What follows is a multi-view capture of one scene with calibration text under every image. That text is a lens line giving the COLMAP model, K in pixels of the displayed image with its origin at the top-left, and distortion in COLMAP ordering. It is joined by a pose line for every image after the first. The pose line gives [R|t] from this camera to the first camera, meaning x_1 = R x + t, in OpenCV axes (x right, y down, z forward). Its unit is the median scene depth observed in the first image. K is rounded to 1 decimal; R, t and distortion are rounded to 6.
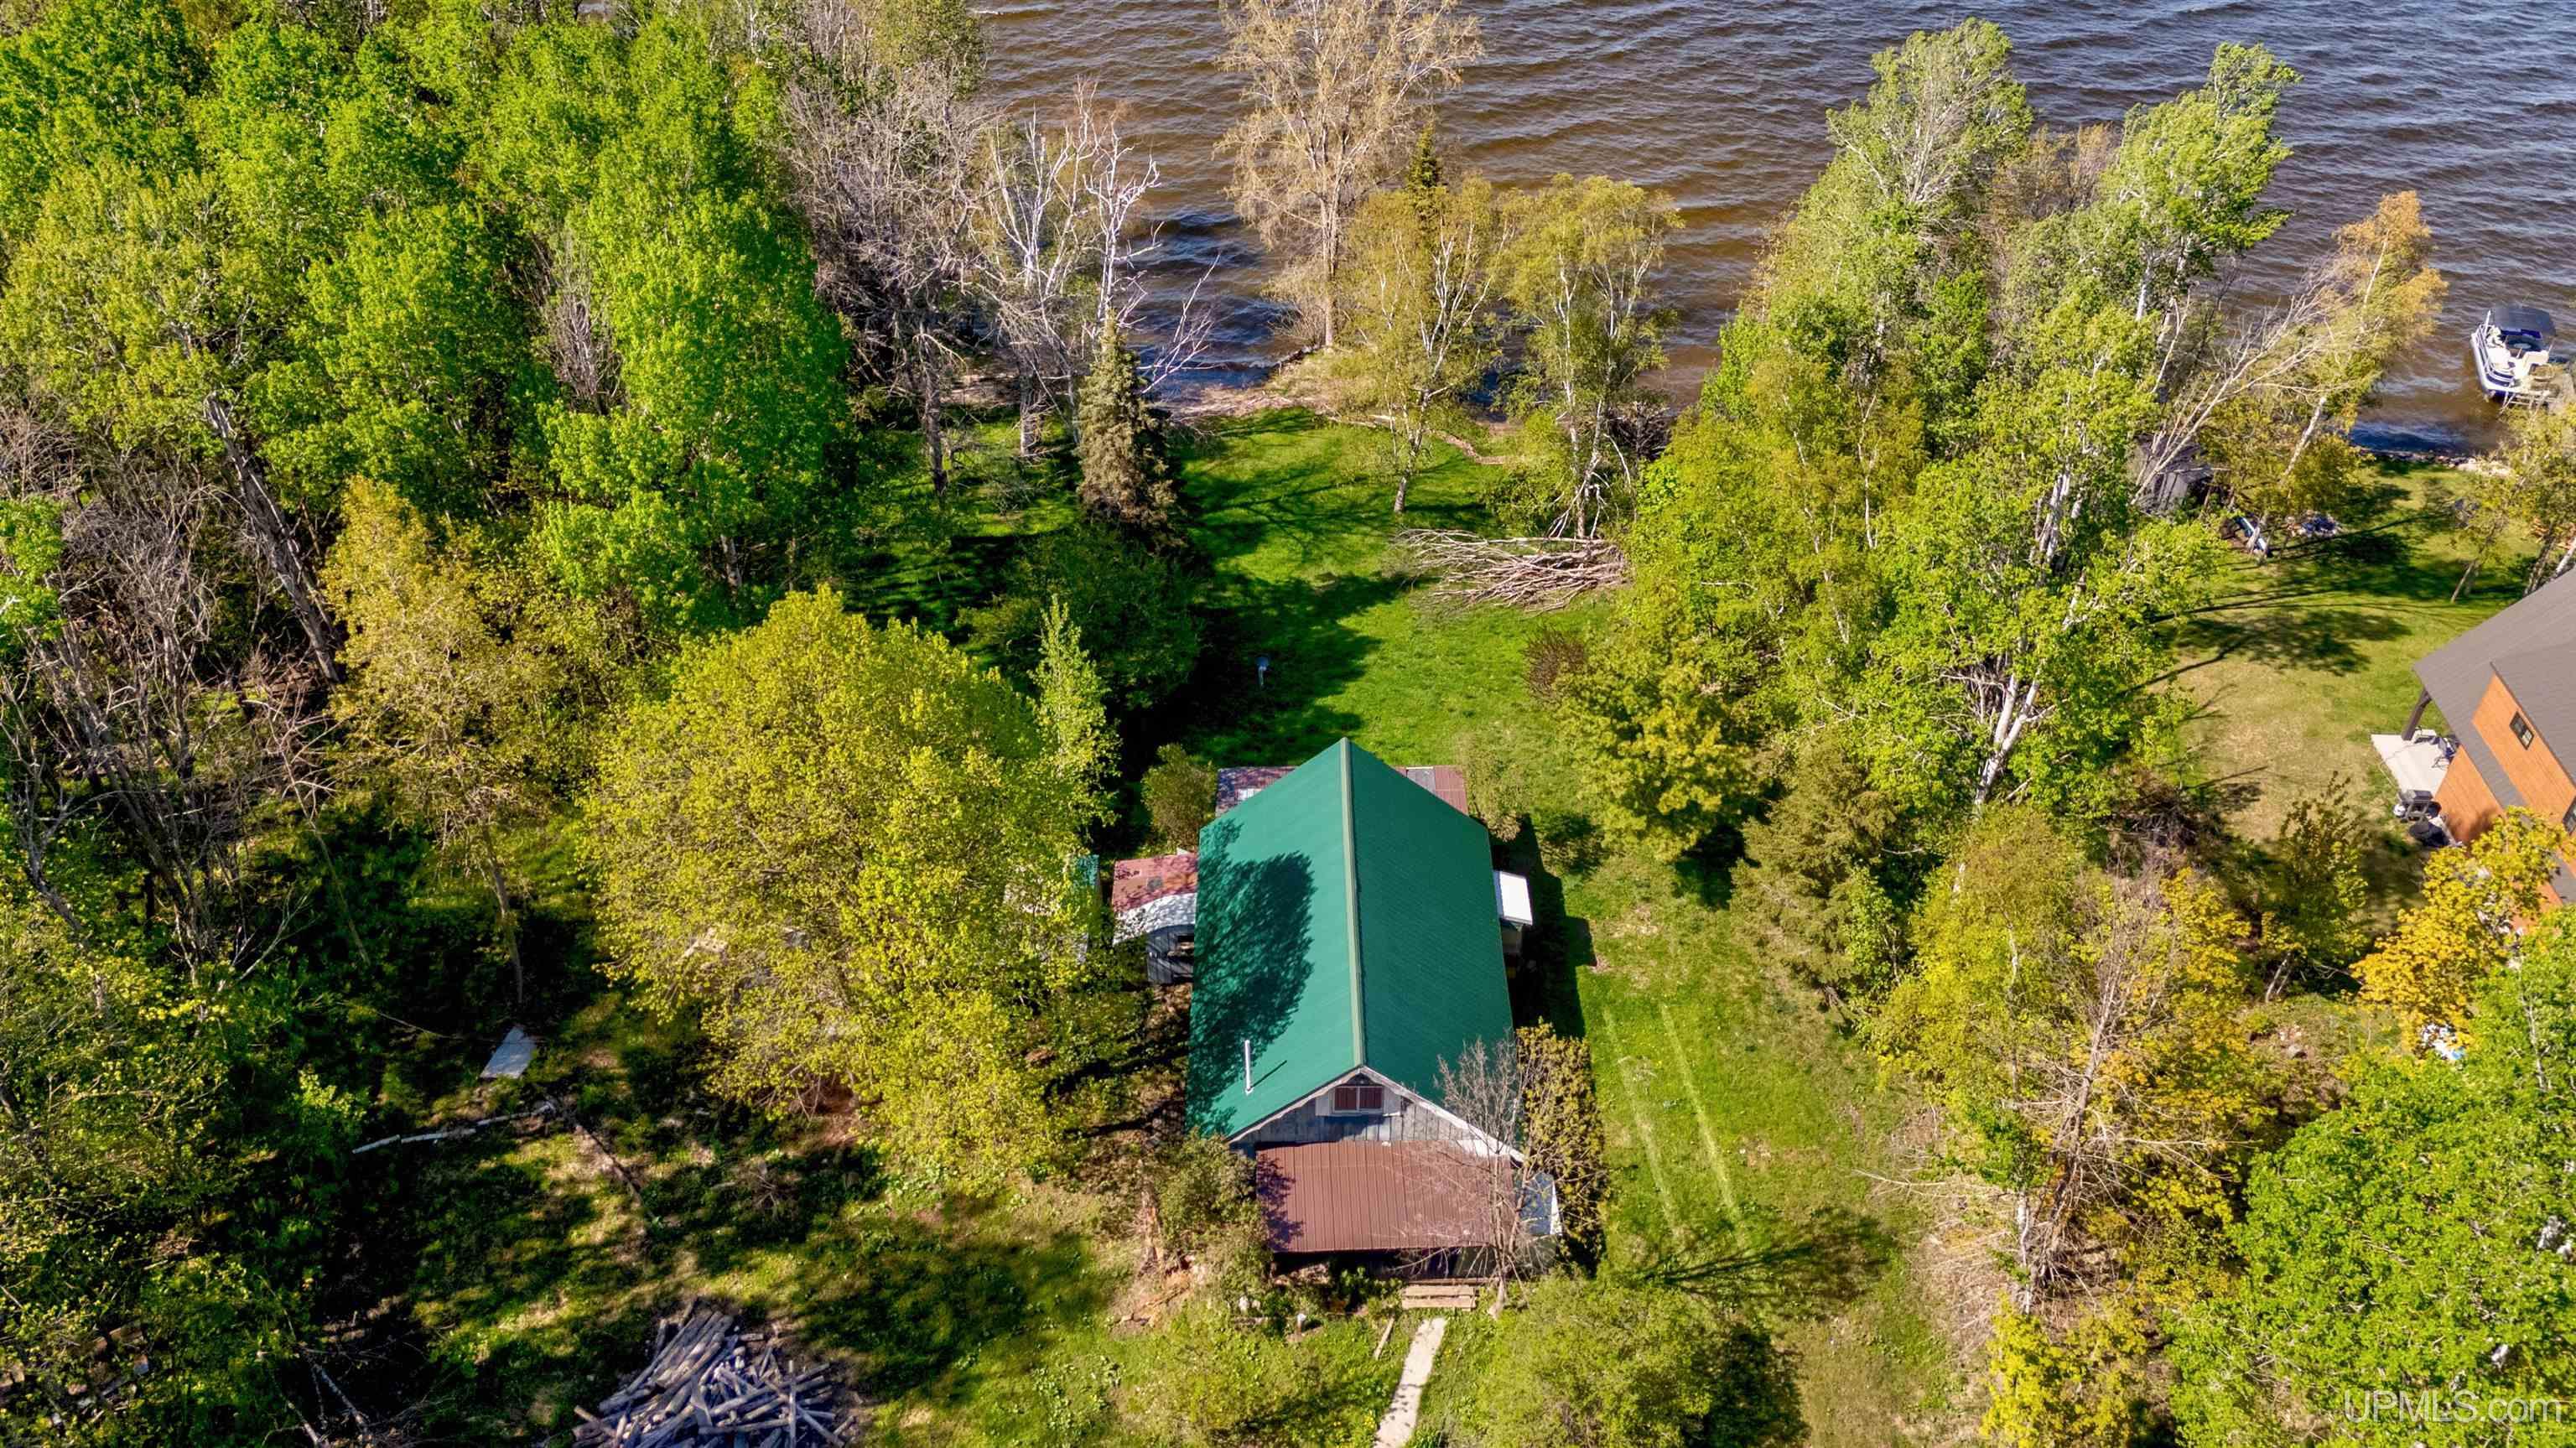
lens RADIAL K [[1920.5, 0, 1261.5], [0, 1920.5, 755.0], [0, 0, 1]] dist [0.032022, 0.000023]
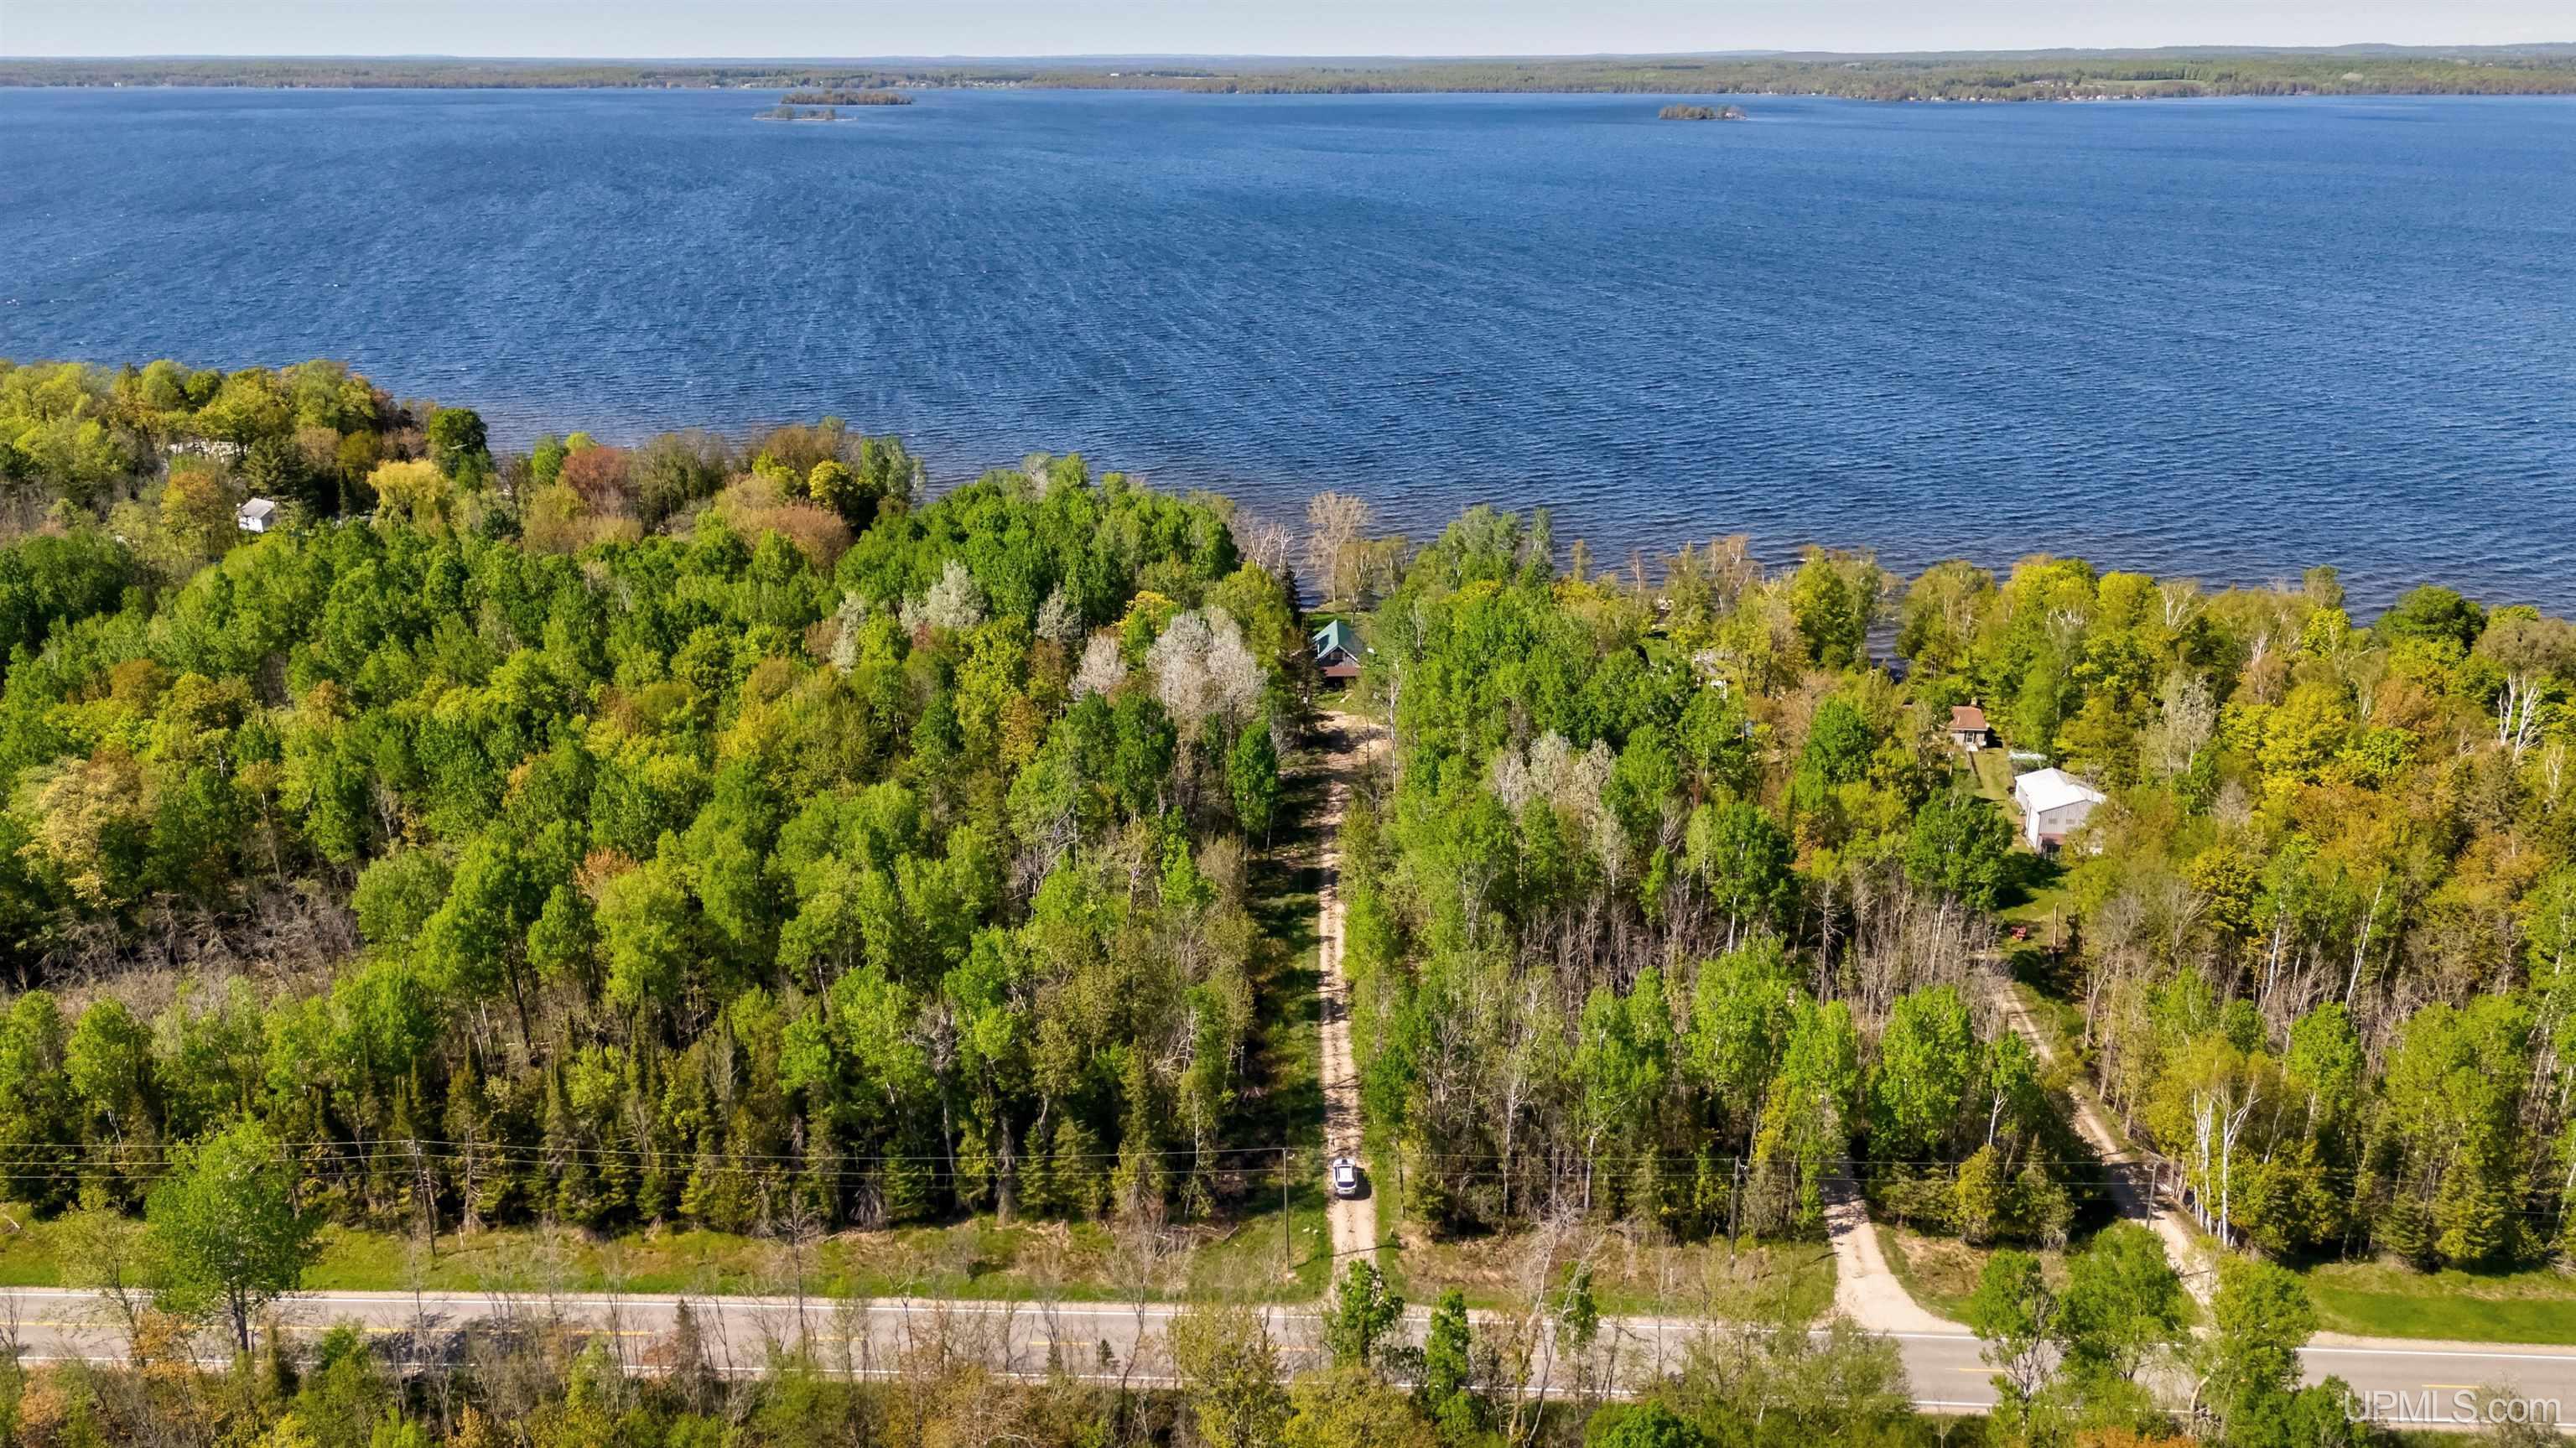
lens RADIAL K [[1920.5, 0, 1261.5], [0, 1920.5, 755.0], [0, 0, 1]] dist [0.032022, 0.000023]
pose [[0.999922, 0.007585, -0.009938, -0.097084], [-0.010476, 0.942168, -0.334978, 1.951161], [0.006823, 0.335056, 0.942174, -3.514377]]
